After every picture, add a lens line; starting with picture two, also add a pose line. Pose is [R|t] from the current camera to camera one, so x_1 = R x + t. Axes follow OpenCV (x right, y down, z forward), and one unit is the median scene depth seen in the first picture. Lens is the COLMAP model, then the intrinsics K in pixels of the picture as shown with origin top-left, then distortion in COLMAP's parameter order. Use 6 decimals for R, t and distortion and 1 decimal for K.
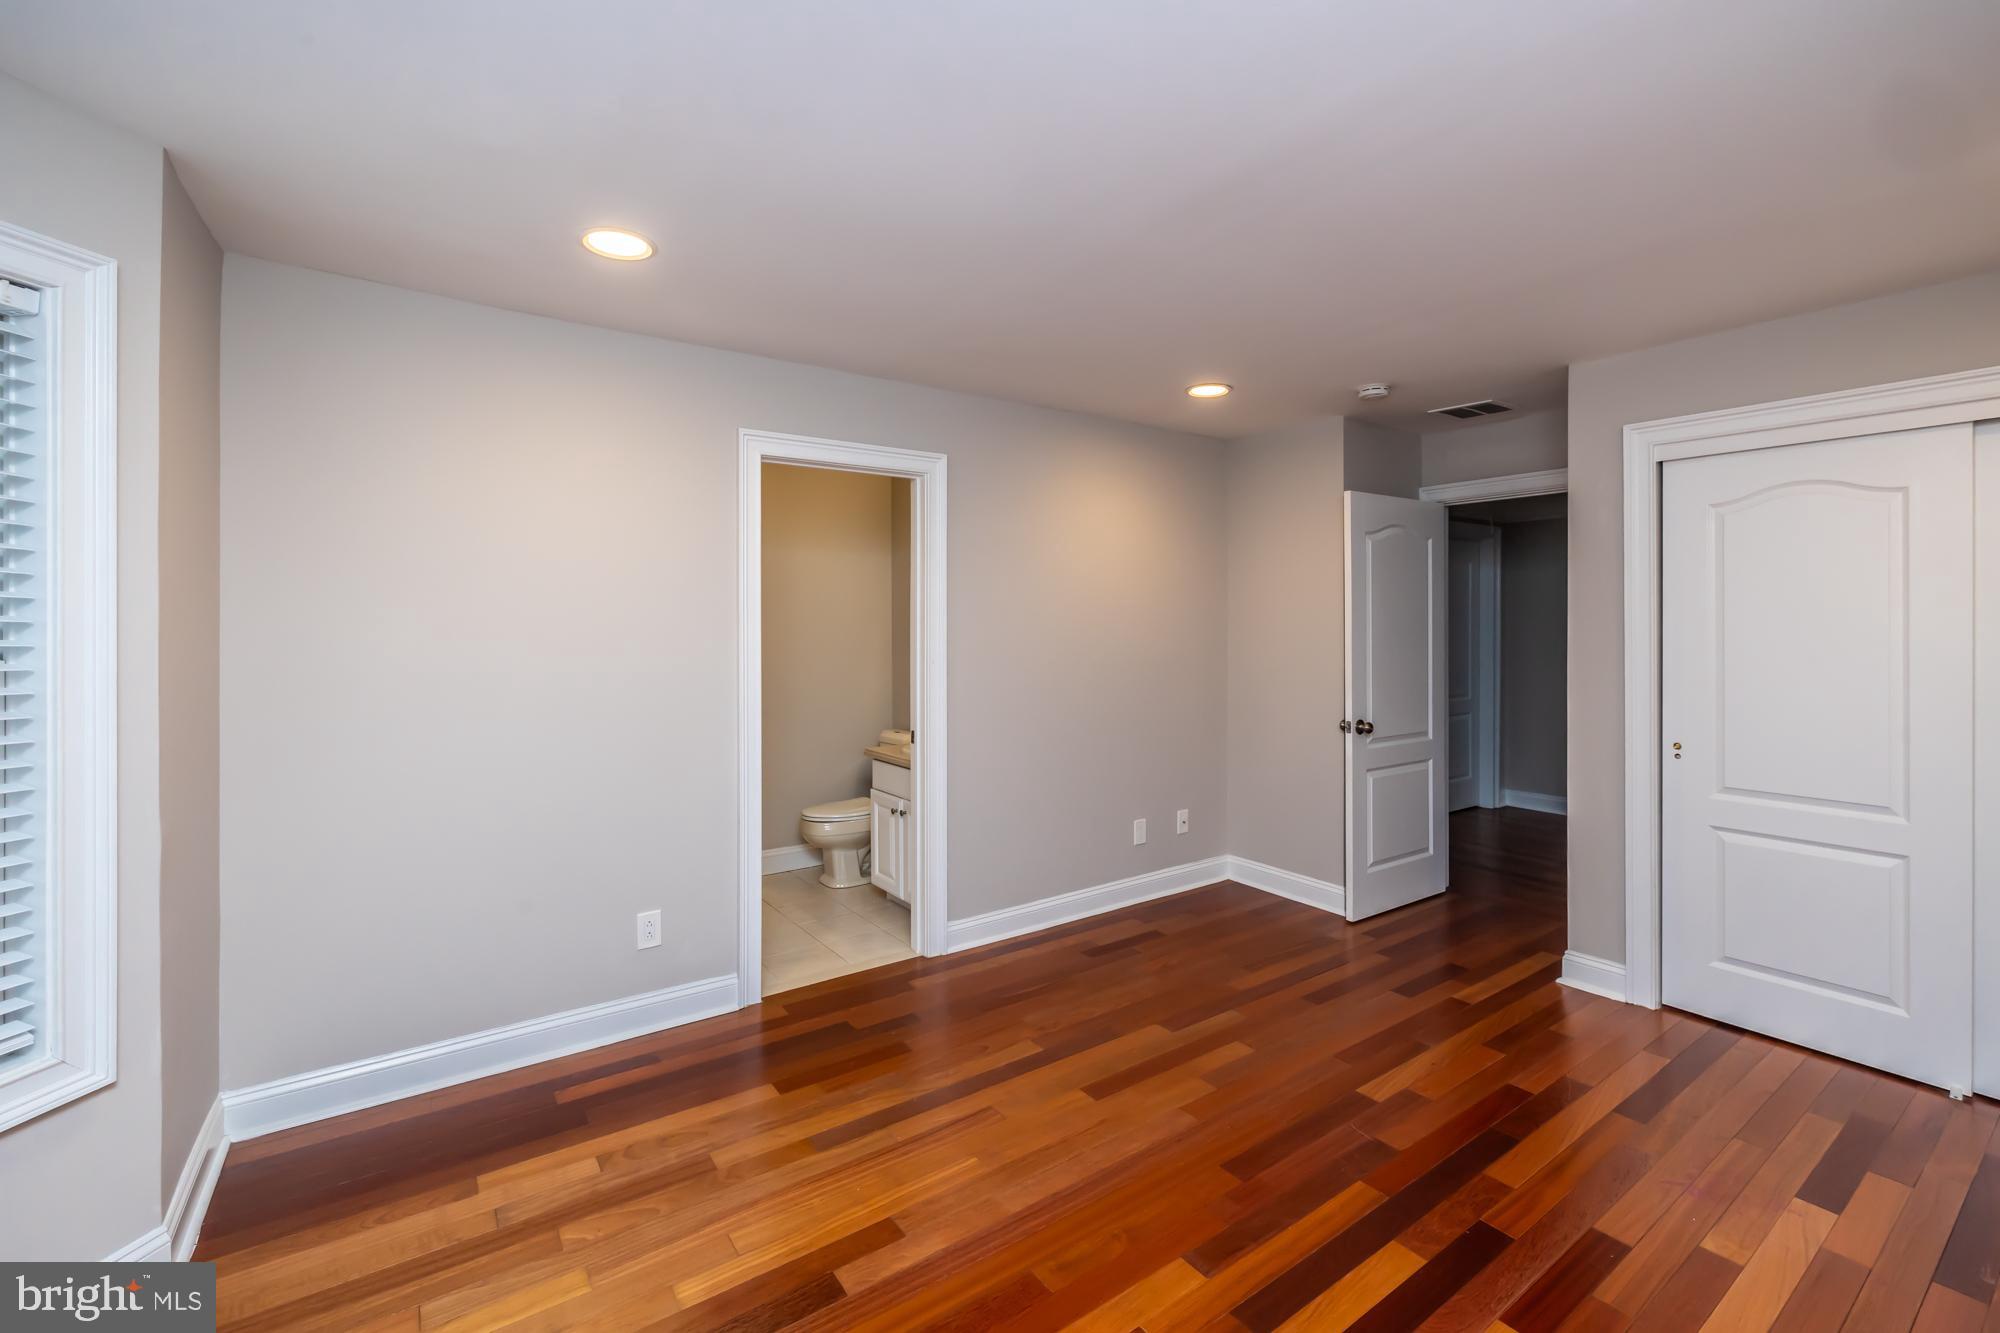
lens RADIAL K [[855.9, 0, 1014.9], [0, 855.9, 639.9], [0, 0, 1]] dist [0.010236, -0.001198]
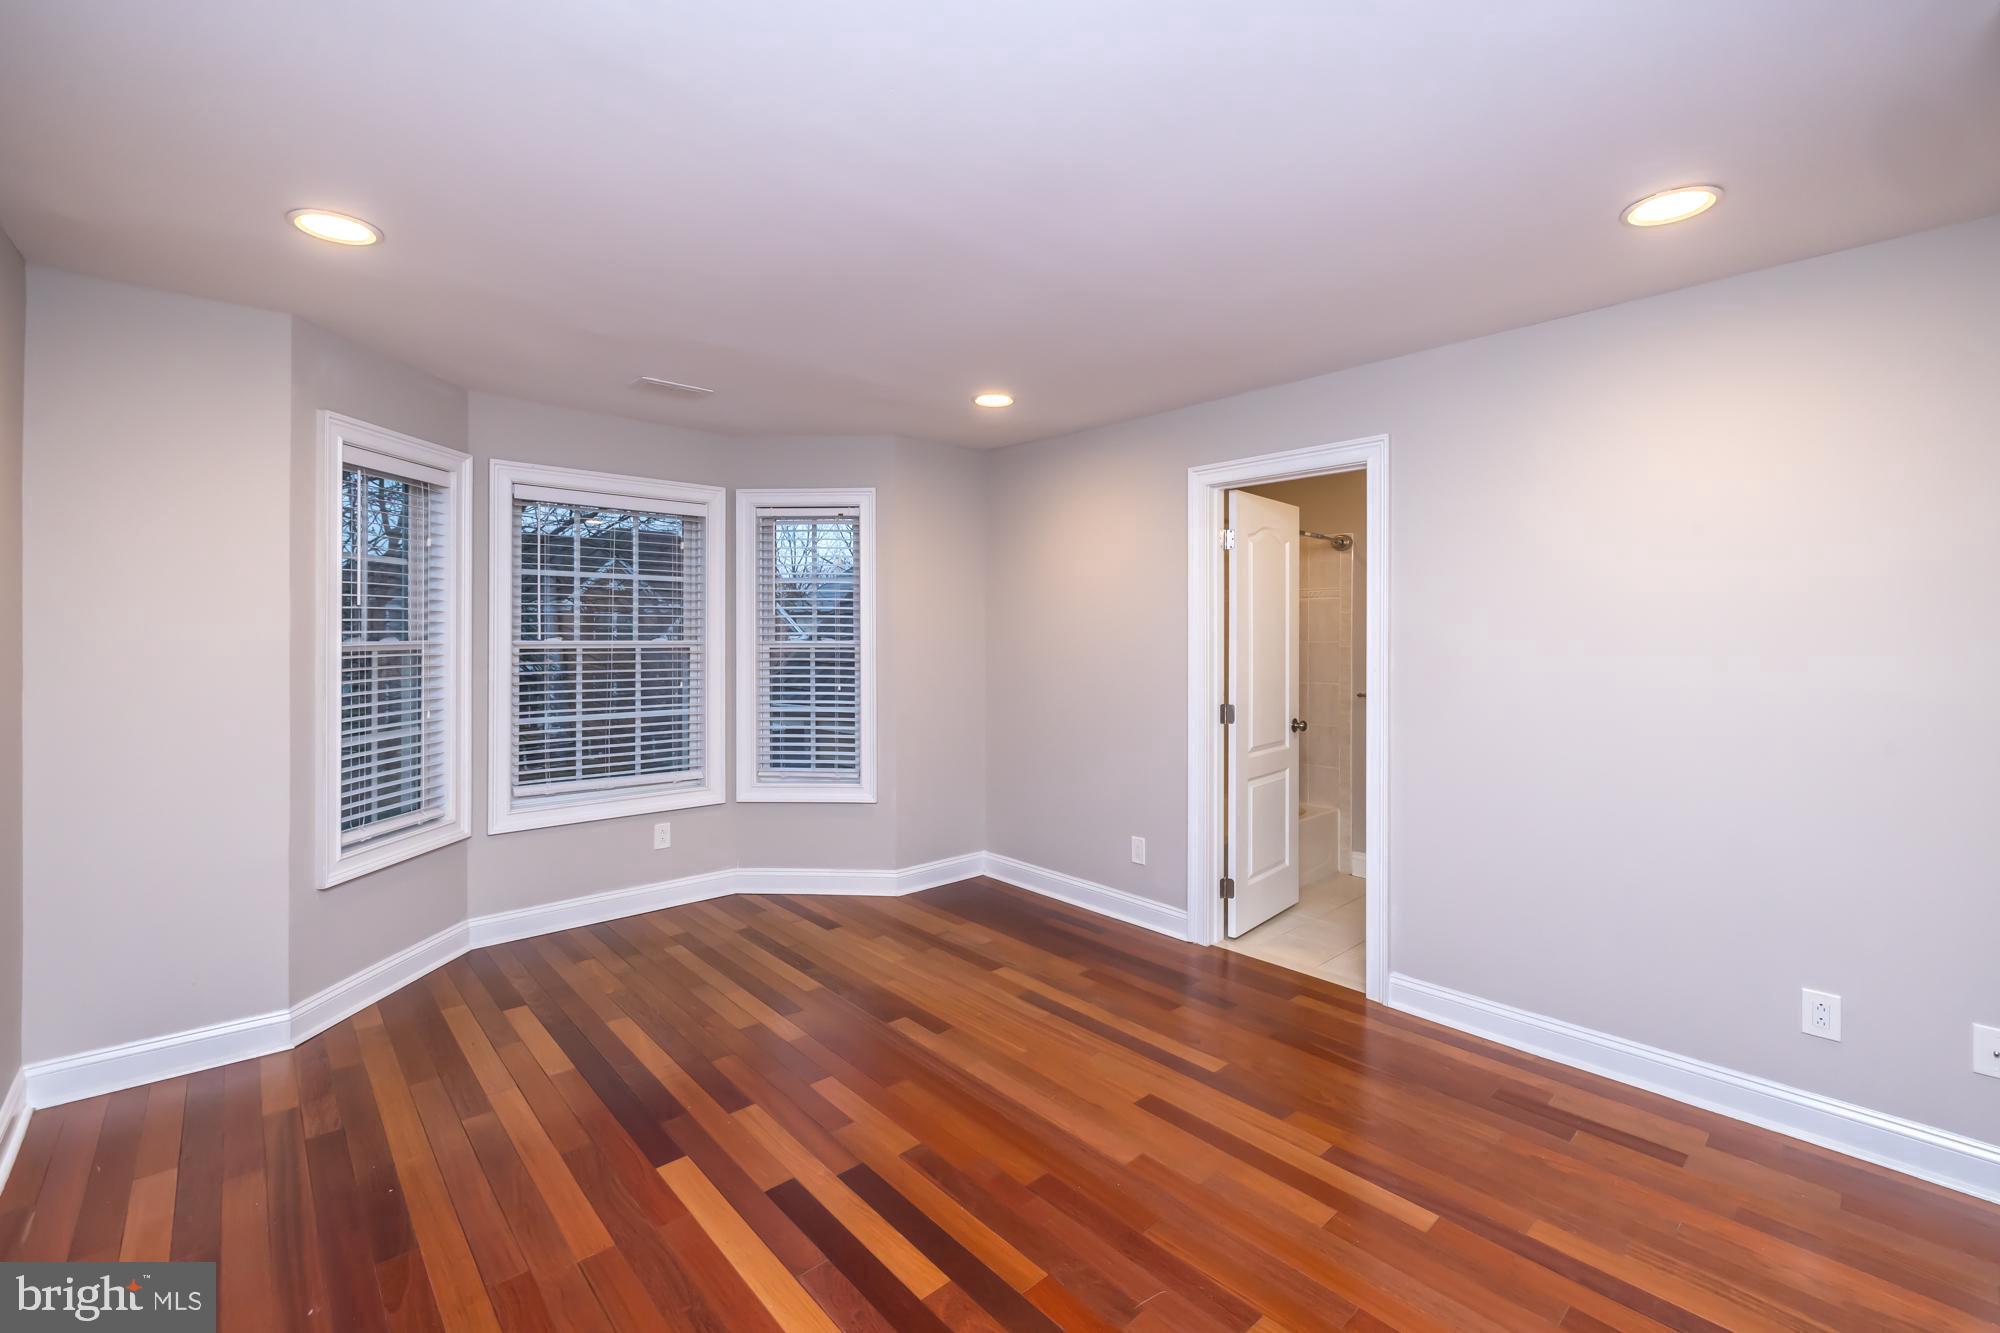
lens RADIAL K [[855.9, 0, 989.4], [0, 855.9, 653.6], [0, 0, 1]] dist [0.010236, -0.001198]
pose [[0.081608, 0.026436, -0.996314, 0.963895], [-0.001266, 0.999650, 0.026421, -0.020010], [0.996664, -0.000895, 0.081613, 0.668625]]
